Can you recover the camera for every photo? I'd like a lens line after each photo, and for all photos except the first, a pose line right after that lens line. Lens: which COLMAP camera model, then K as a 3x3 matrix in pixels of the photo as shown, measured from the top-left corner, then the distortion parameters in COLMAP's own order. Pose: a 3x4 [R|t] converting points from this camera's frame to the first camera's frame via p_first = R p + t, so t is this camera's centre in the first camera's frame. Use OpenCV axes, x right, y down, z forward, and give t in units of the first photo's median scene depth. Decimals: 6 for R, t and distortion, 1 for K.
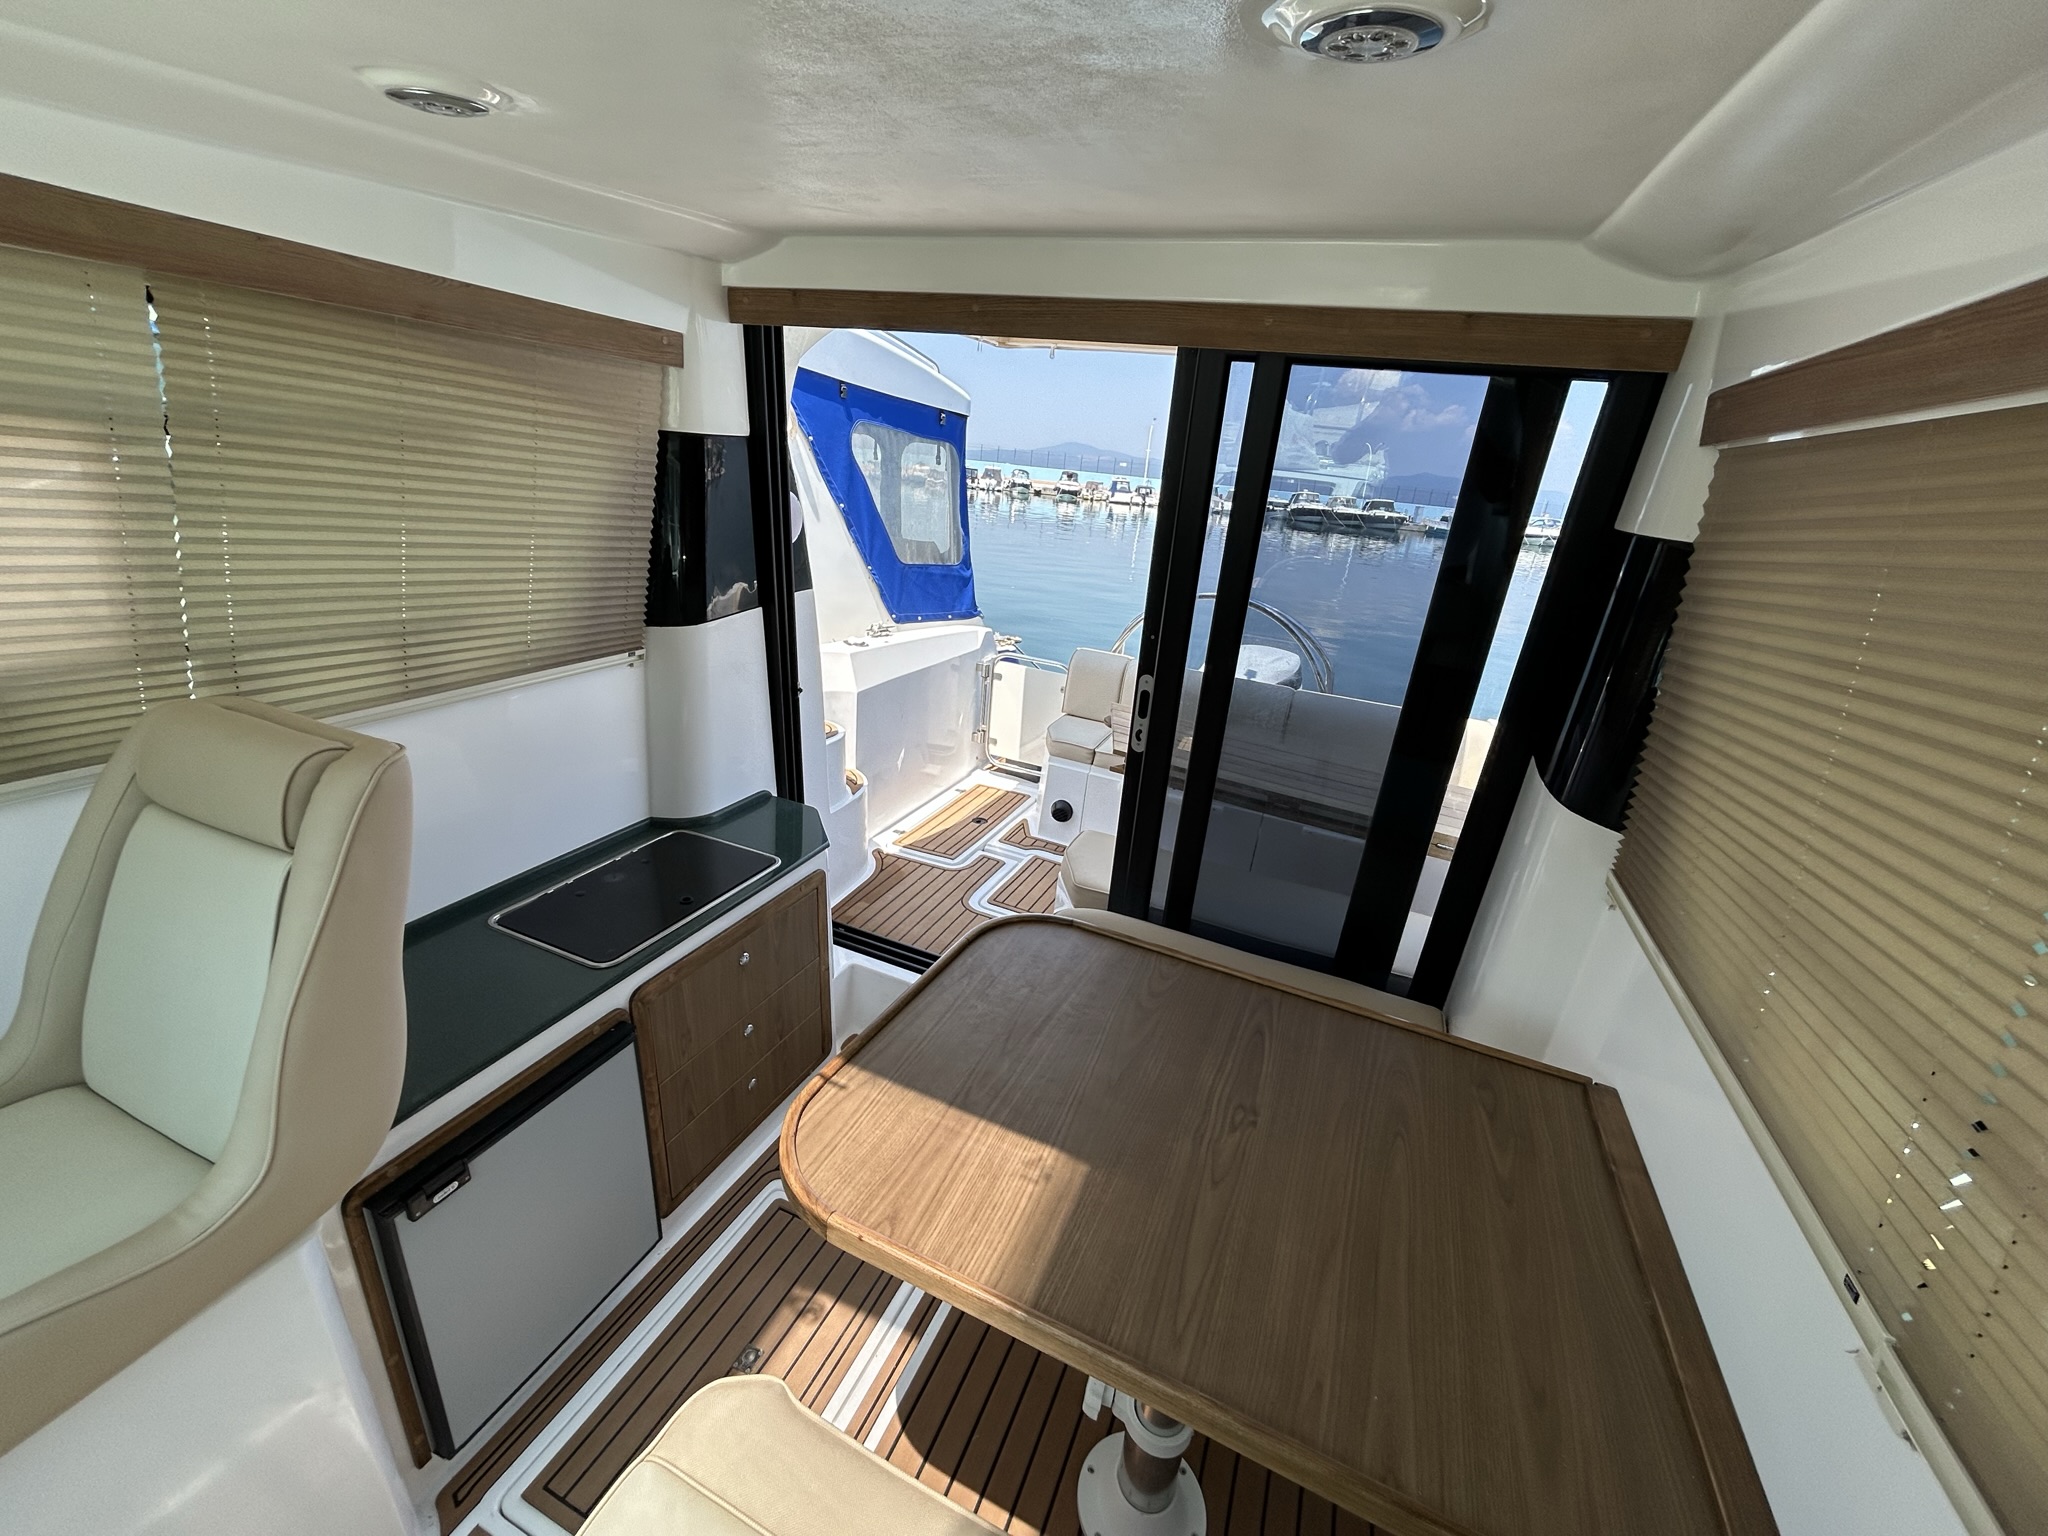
lens RADIAL K [[827.3, 0, 1025.3], [0, 827.3, 777.4], [0, 0, 1]] dist [0.004991, -0.001394]
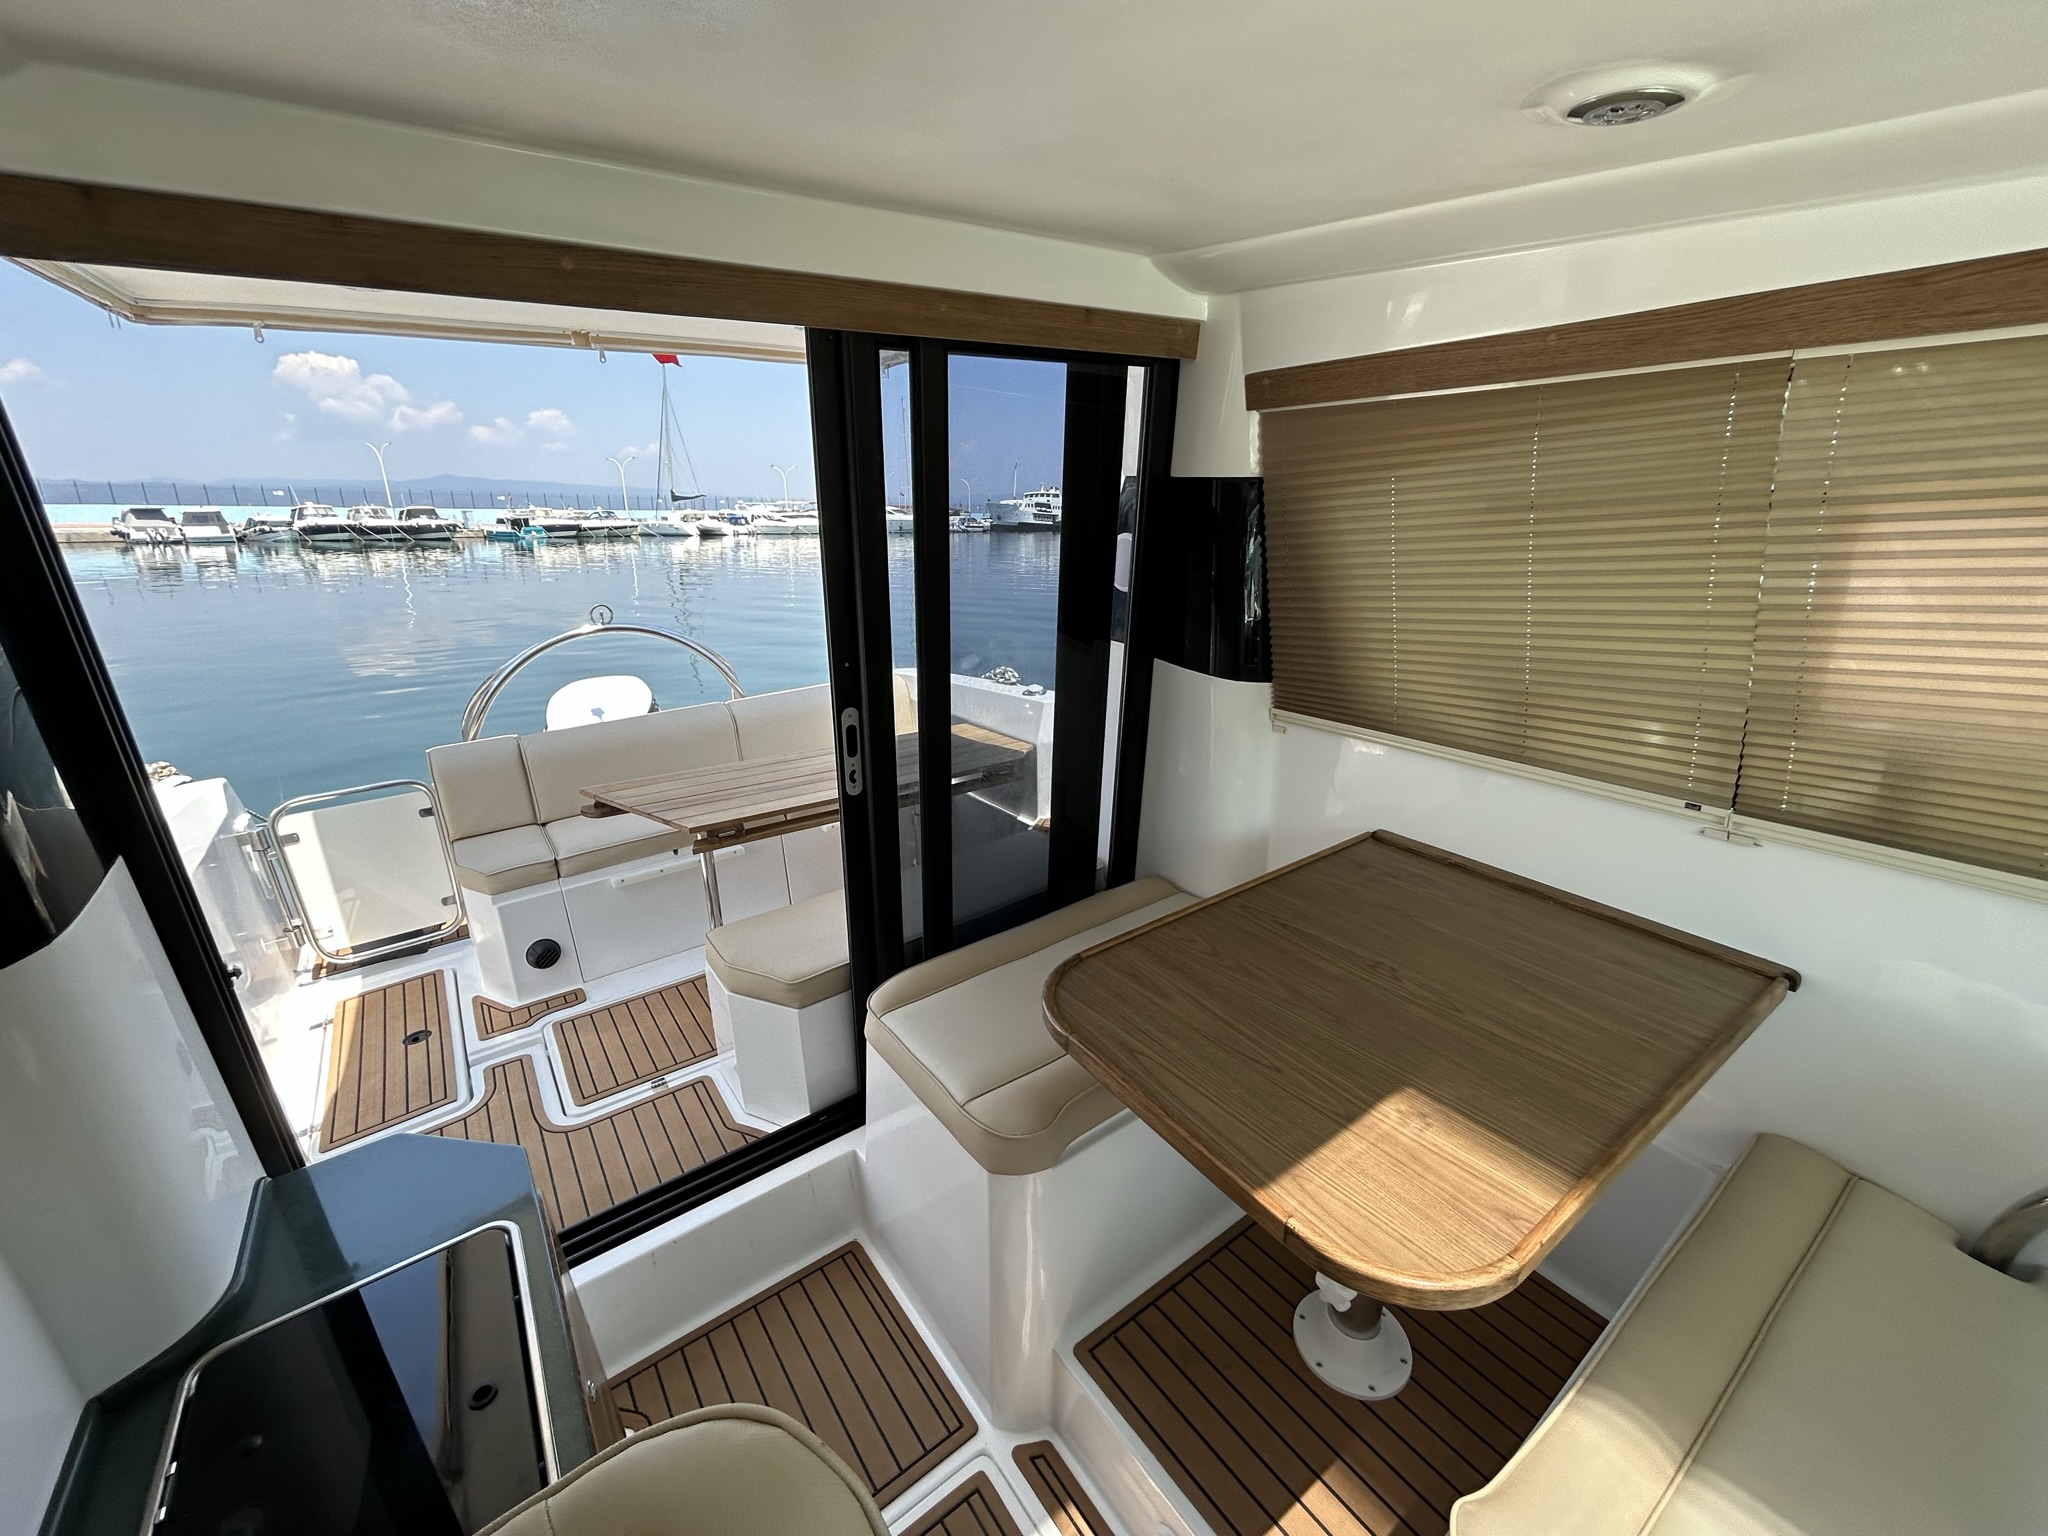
lens RADIAL K [[827.3, 0, 1029.0], [0, 827.3, 776.1], [0, 0, 1]] dist [0.004991, -0.001394]
pose [[0.507180, -0.390641, 0.768224, -0.449081], [0.382910, 0.900704, 0.205210, -0.162702], [-0.772106, 0.190082, 0.606400, 0.328936]]
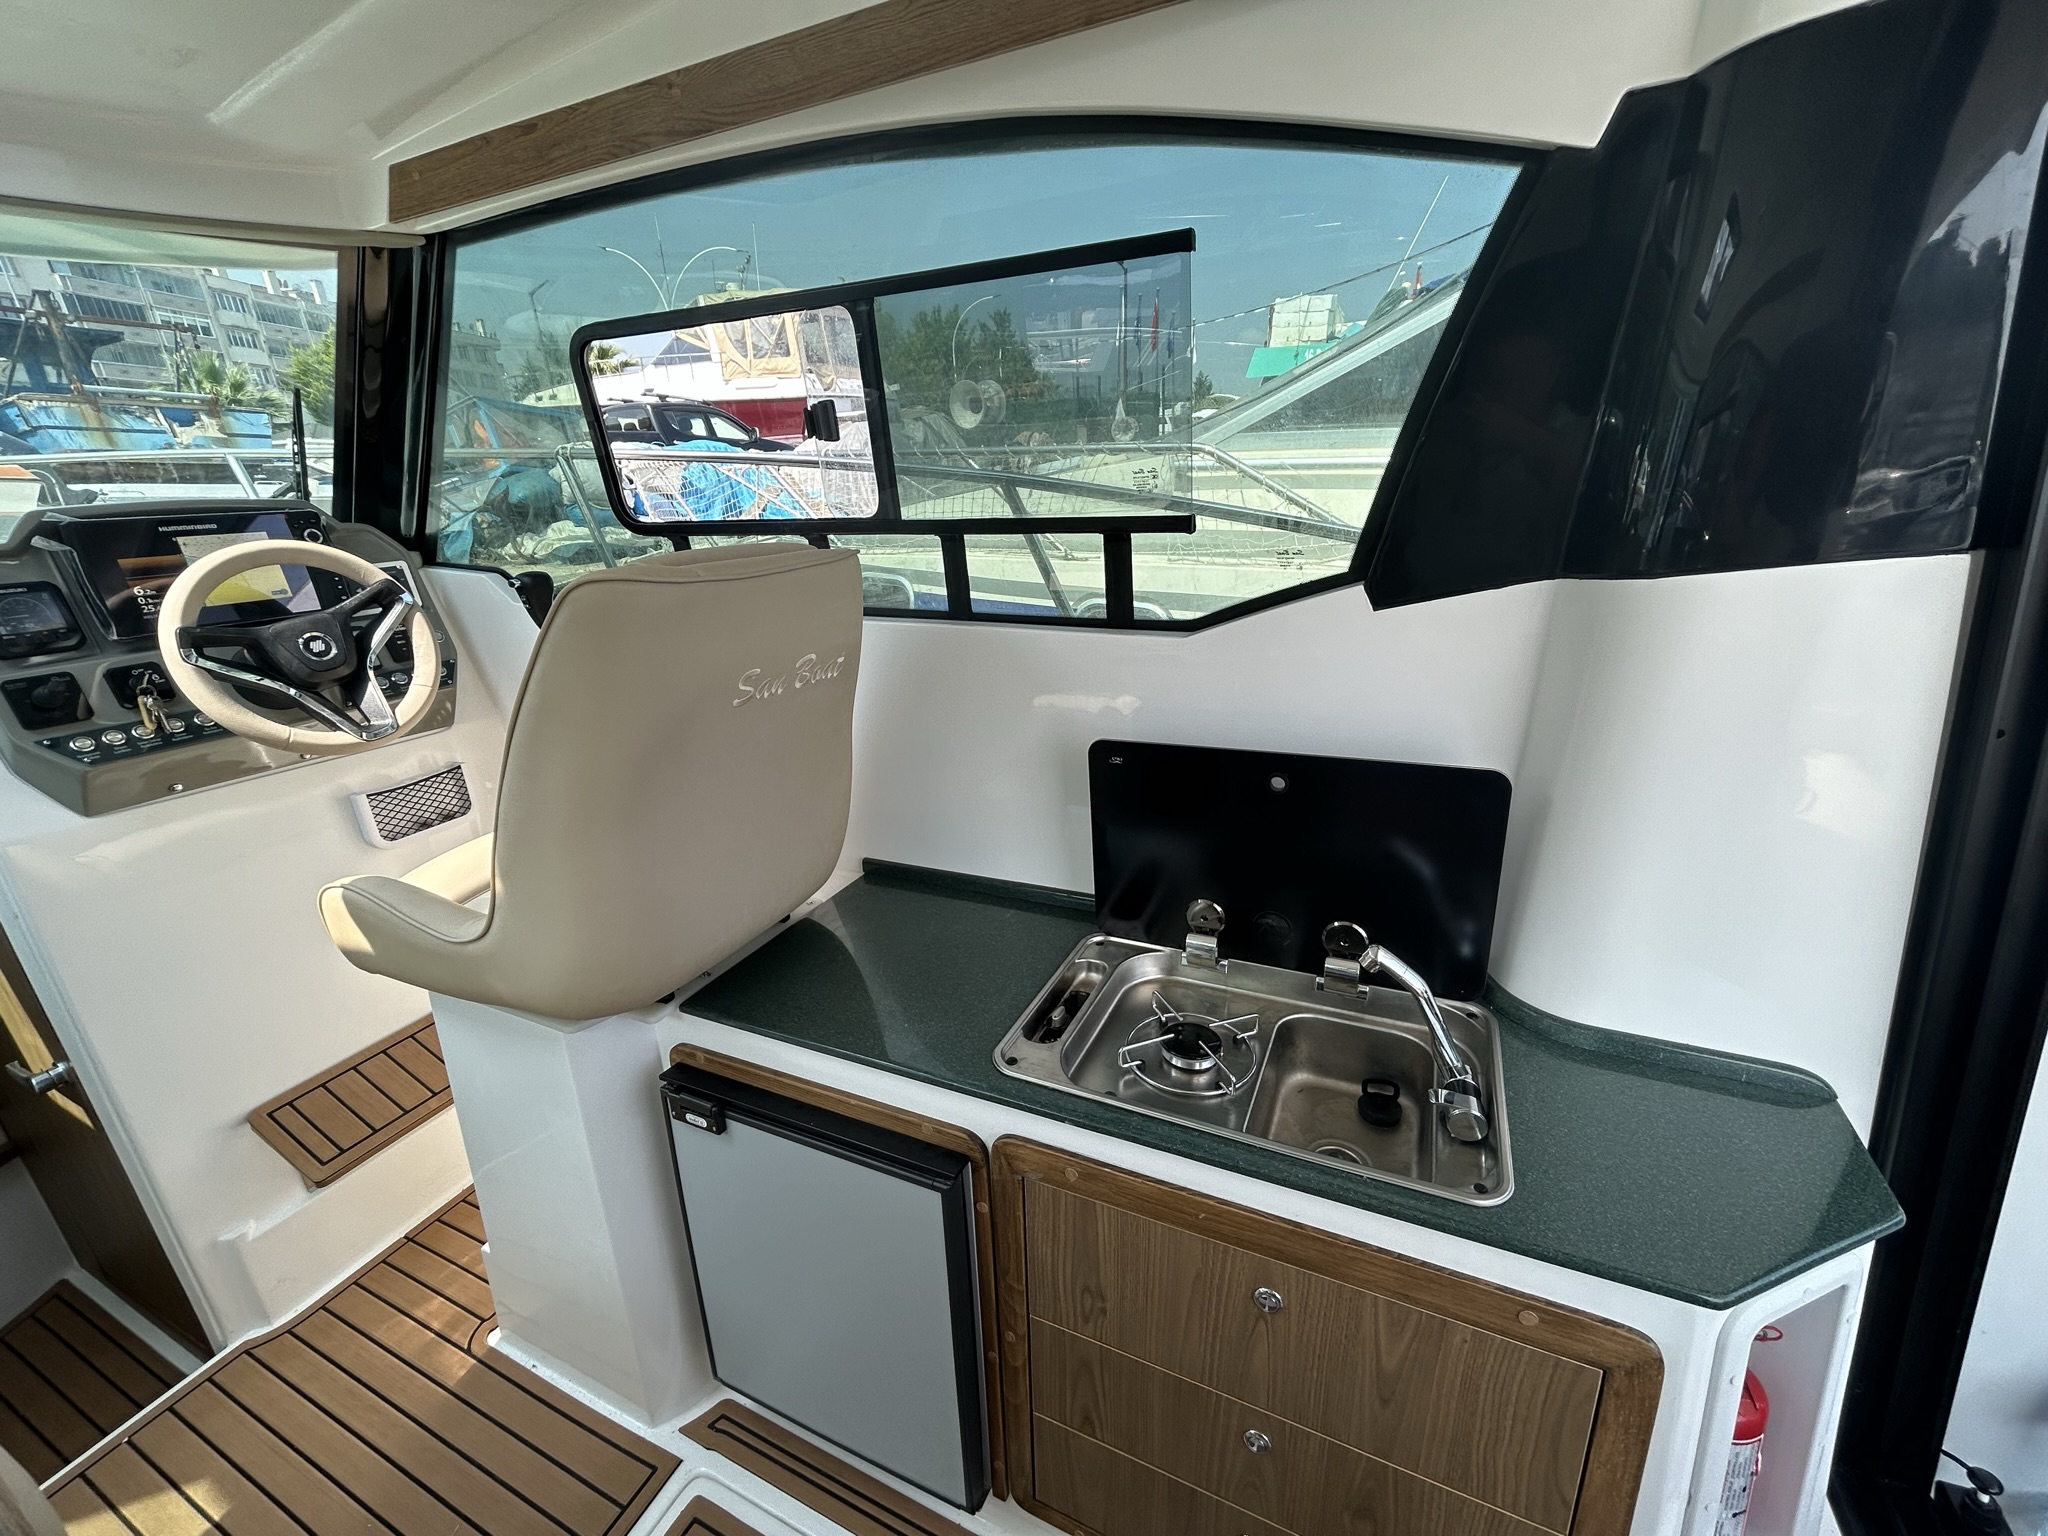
lens RADIAL K [[827.3, 0, 1028.4], [0, 827.3, 762.8], [0, 0, 1]] dist [0.004991, -0.001394]
pose [[-0.049821, 0.223887, -0.973341, 0.030886], [-0.322047, 0.918896, 0.227848, -0.100103], [0.945412, 0.324814, 0.026322, 0.758091]]
